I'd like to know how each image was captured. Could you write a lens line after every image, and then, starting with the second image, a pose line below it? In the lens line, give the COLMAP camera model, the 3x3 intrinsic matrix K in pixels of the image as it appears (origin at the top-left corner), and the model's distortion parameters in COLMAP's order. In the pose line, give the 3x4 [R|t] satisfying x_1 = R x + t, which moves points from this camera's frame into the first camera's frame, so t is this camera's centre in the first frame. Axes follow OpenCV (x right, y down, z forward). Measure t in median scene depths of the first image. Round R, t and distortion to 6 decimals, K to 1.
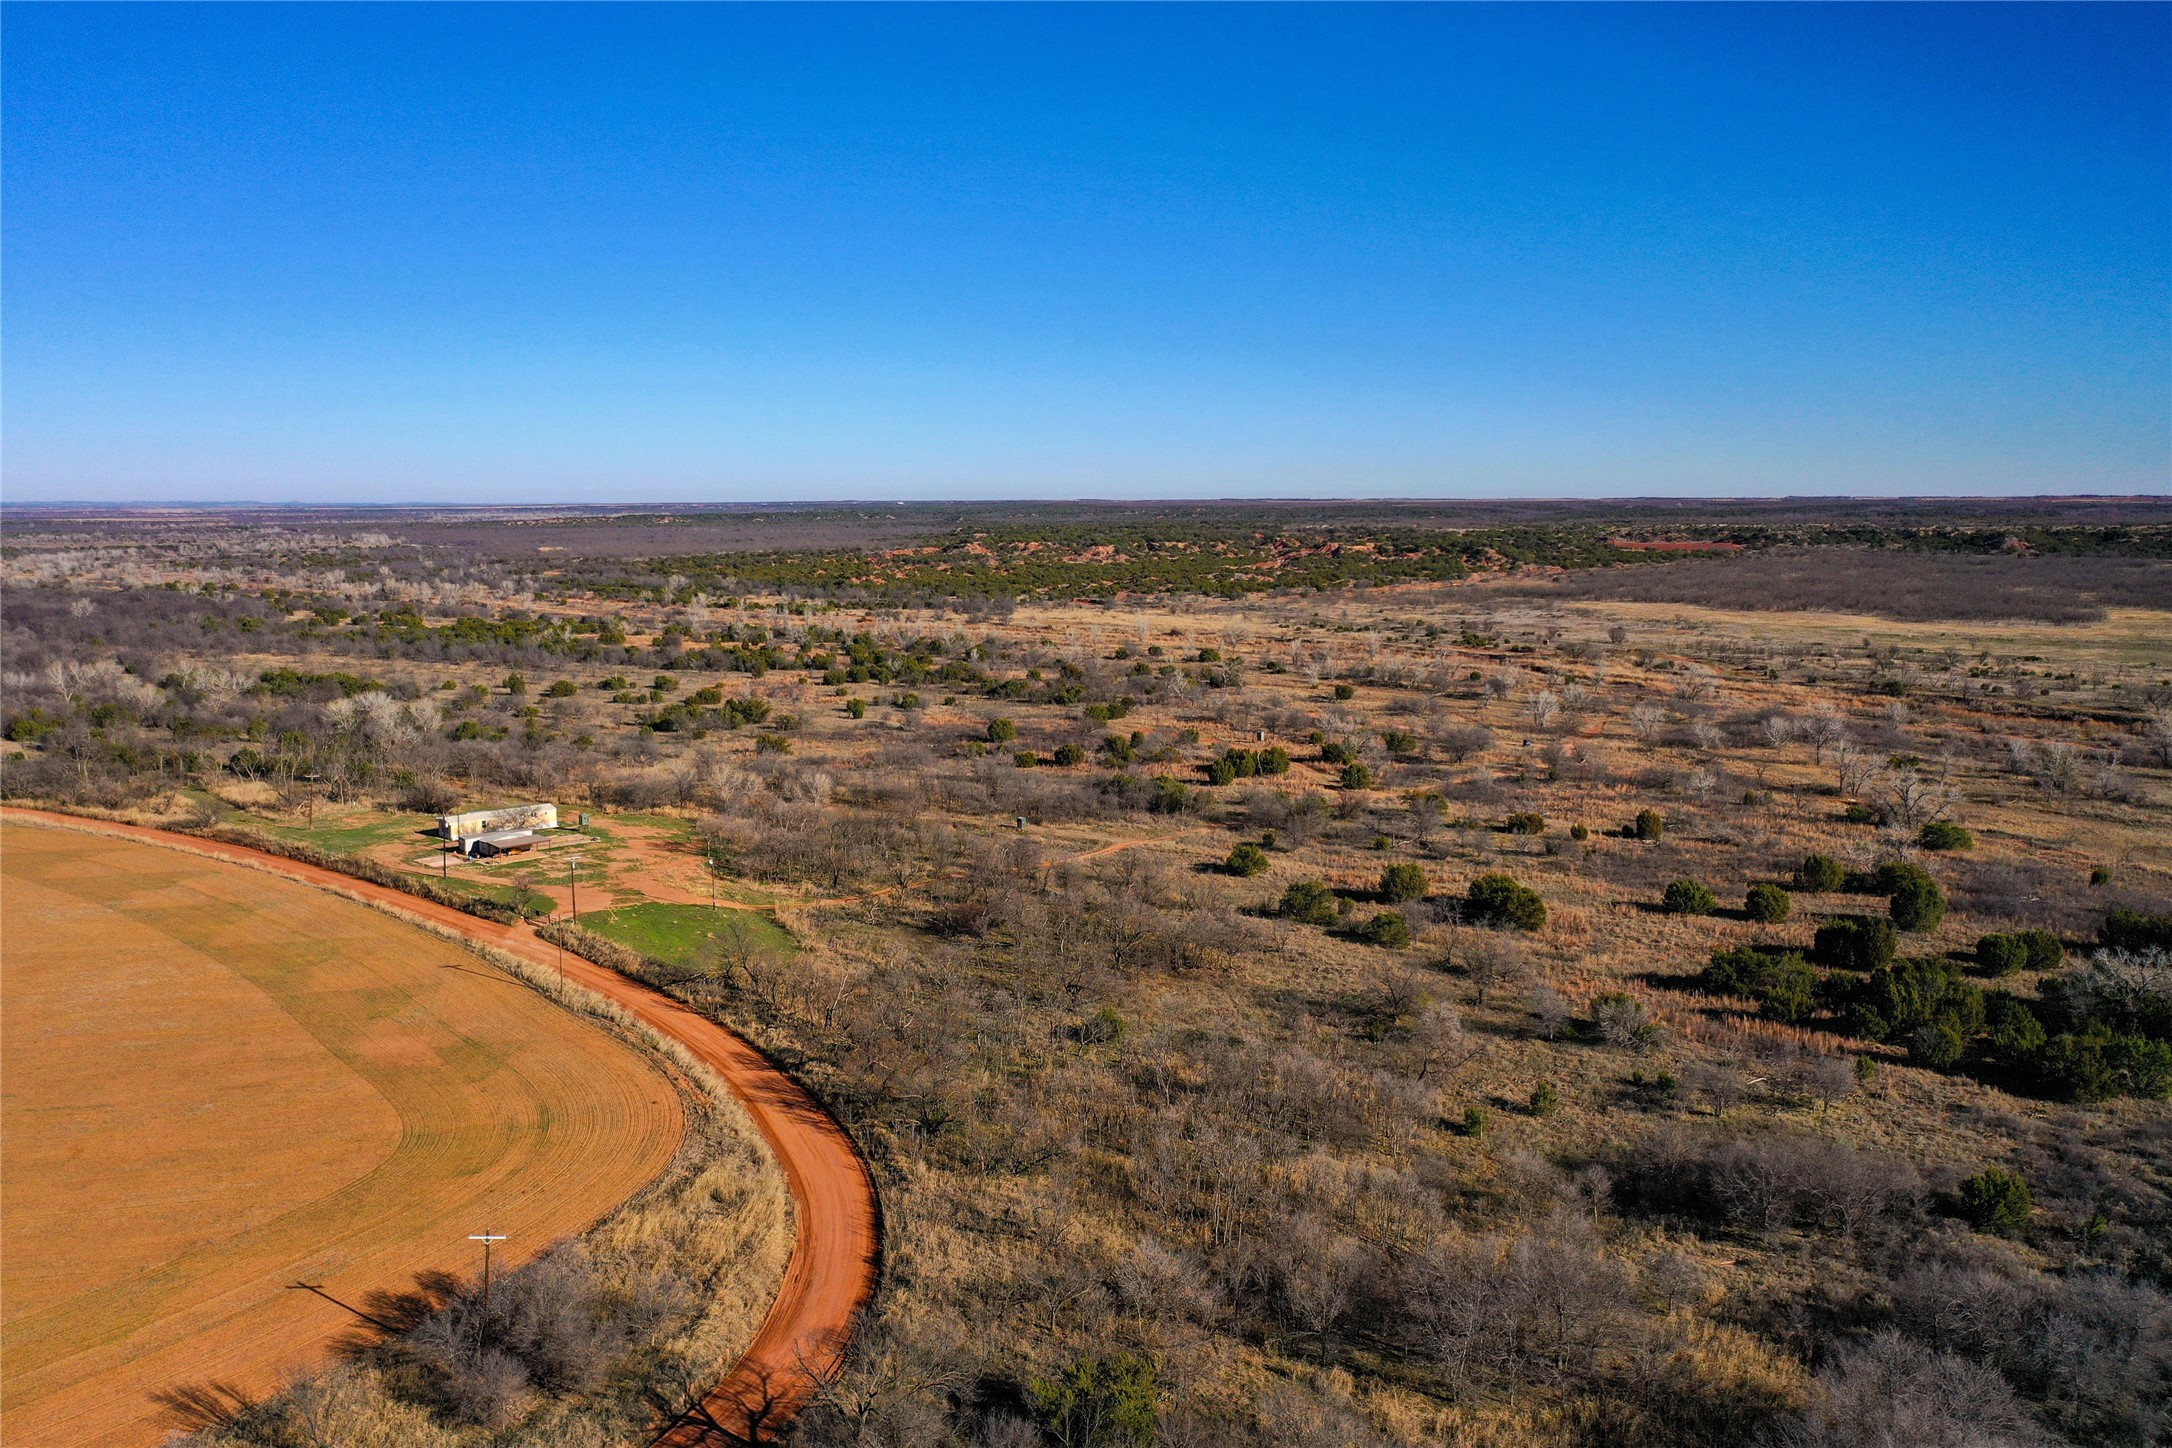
lens RADIAL K [[1717.0, 0, 1099.7], [0, 1717.0, 720.5], [0, 0, 1]] dist [-0.013156, -0.007804]
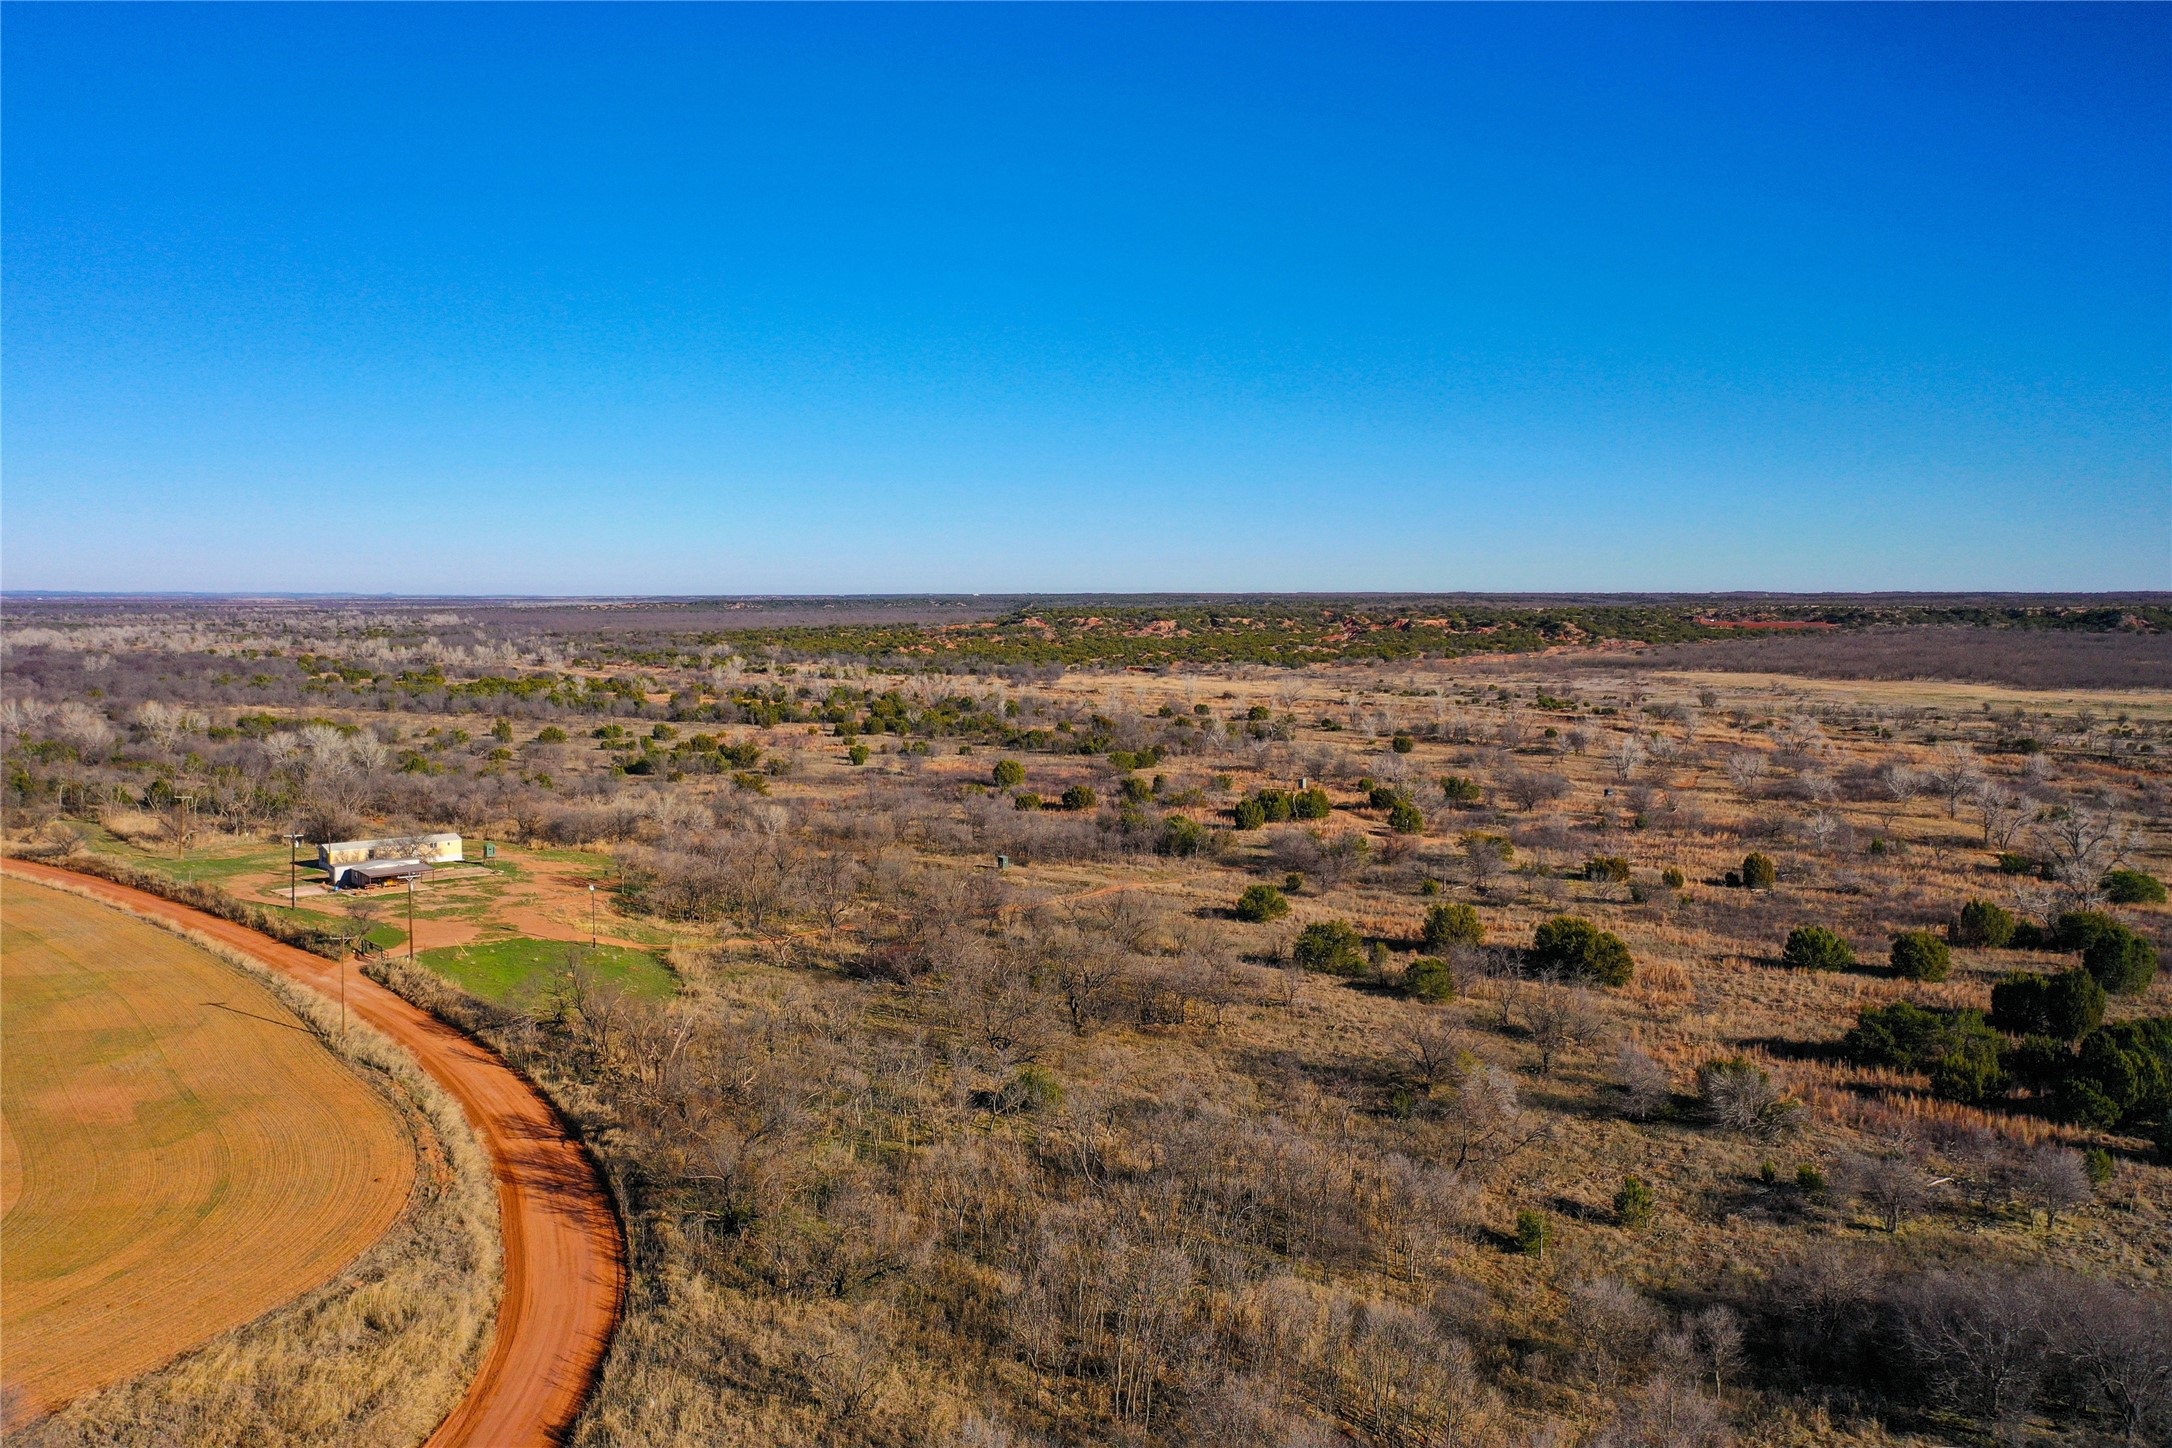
lens RADIAL K [[1717.0, 0, 1093.7], [0, 1717.0, 721.4], [0, 0, 1]] dist [-0.013156, -0.007804]
pose [[0.998807, 0.007575, -0.048249, 0.042073], [-0.010237, 0.998425, -0.055170, 0.038800], [0.047755, 0.055598, 0.997311, 0.166154]]
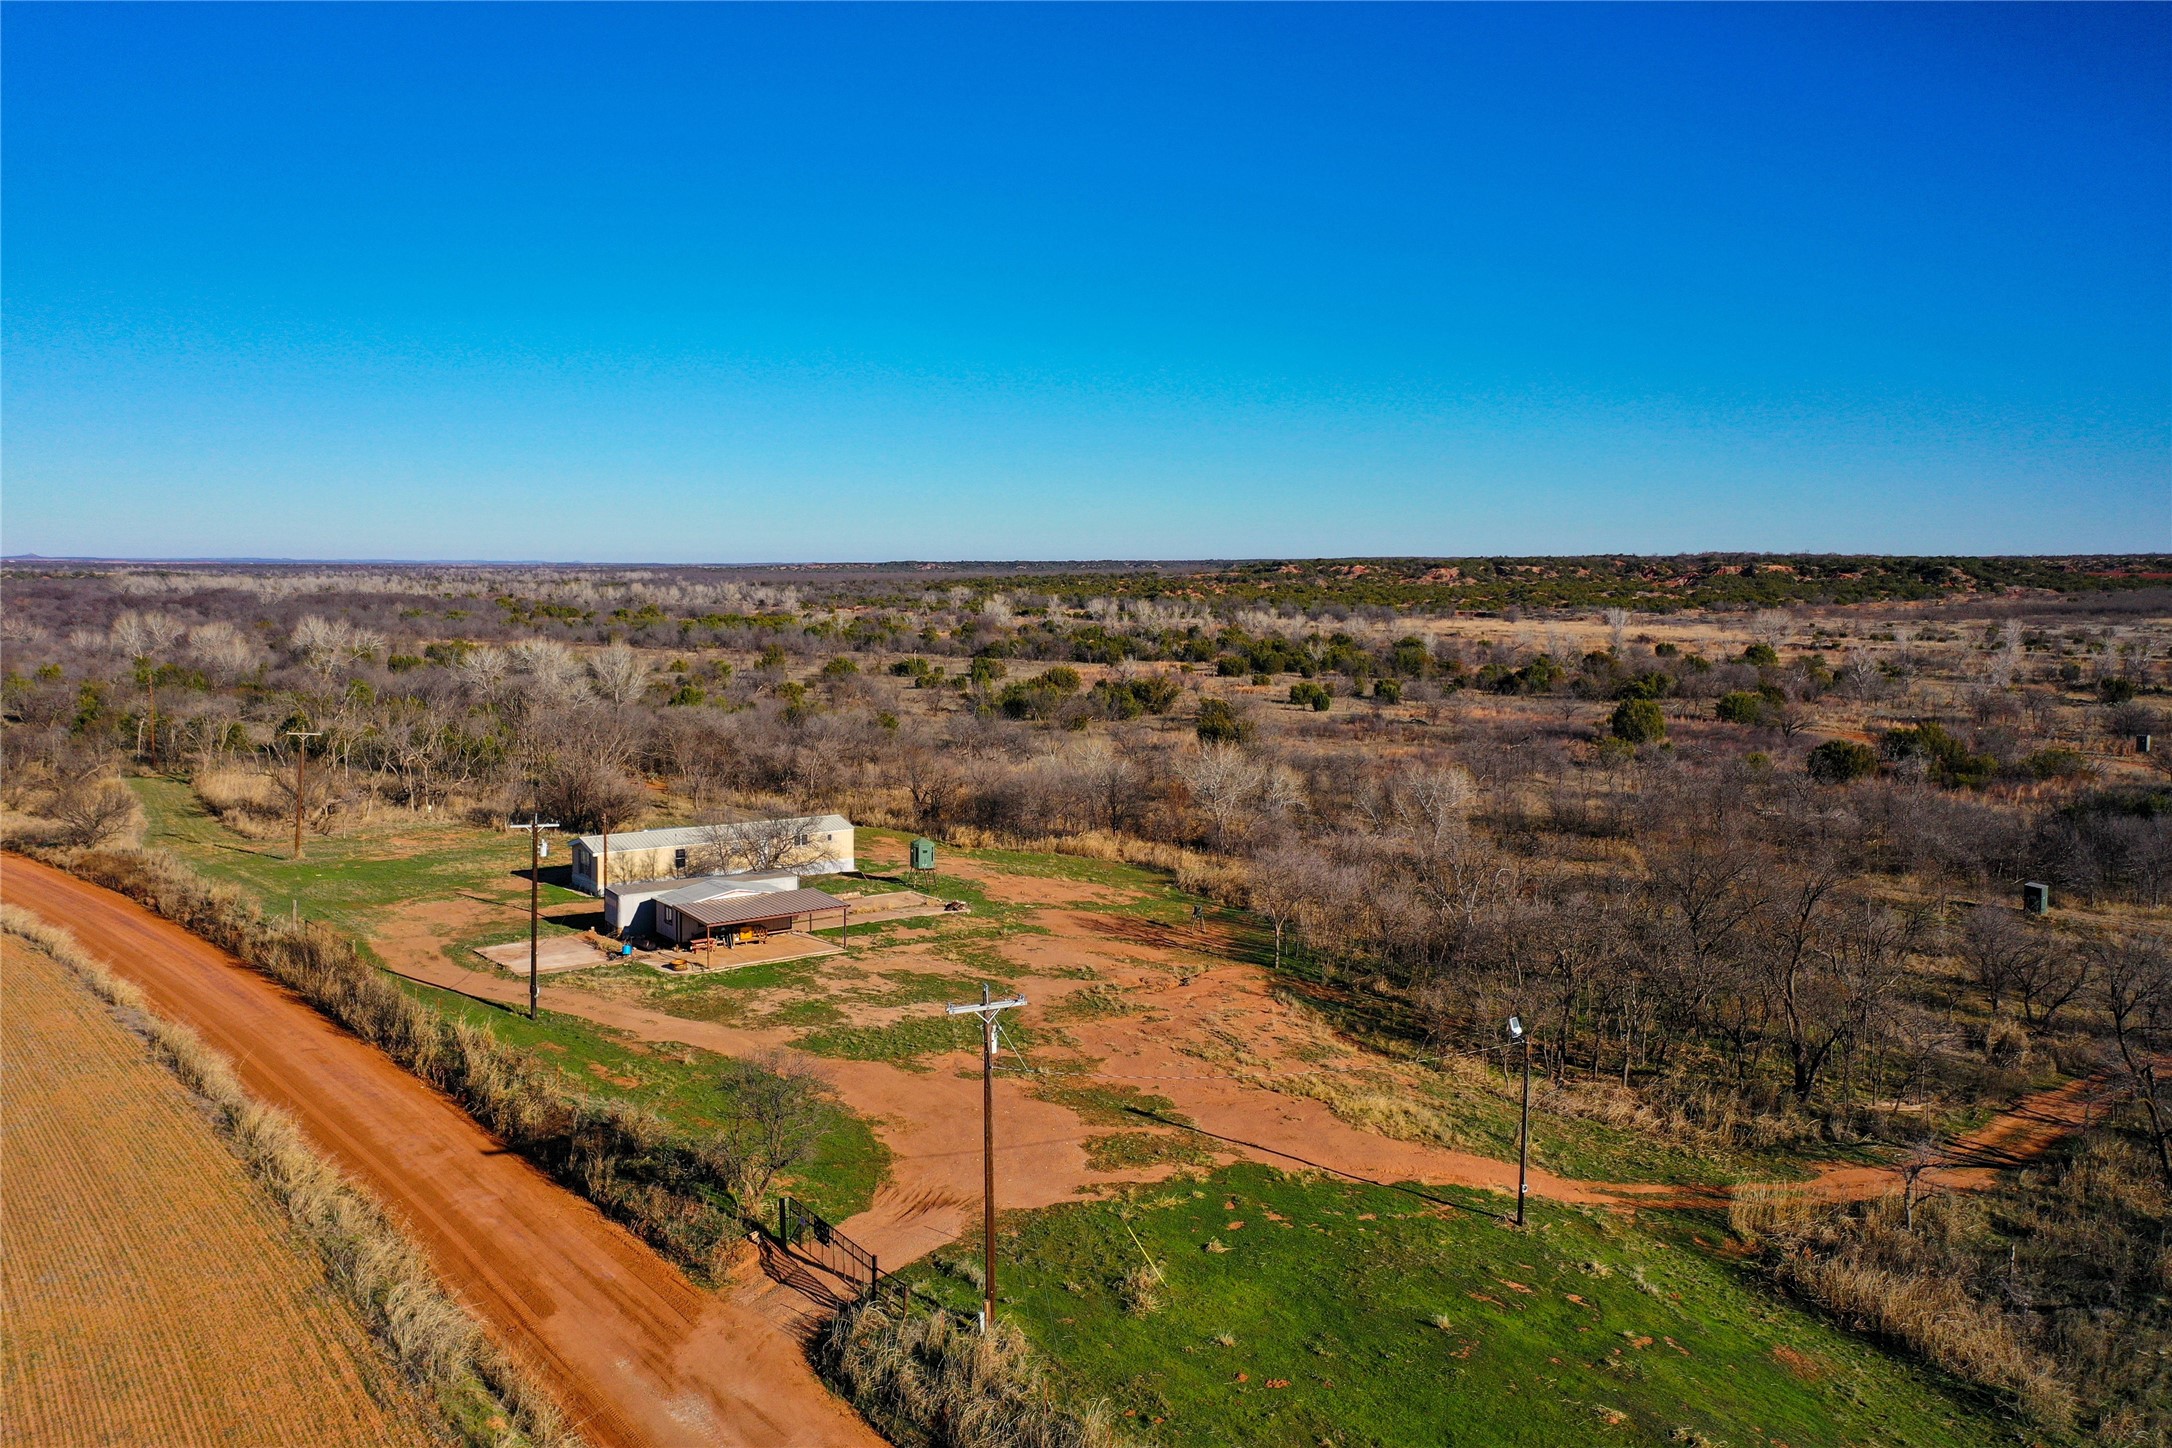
lens RADIAL K [[1717.0, 0, 1081.2], [0, 1717.0, 716.8], [0, 0, 1]] dist [-0.013156, -0.007804]
pose [[0.988370, 0.019031, -0.150870, -0.212157], [-0.025183, 0.998923, -0.038971, 0.041763], [0.149966, 0.042317, 0.987785, 0.632290]]
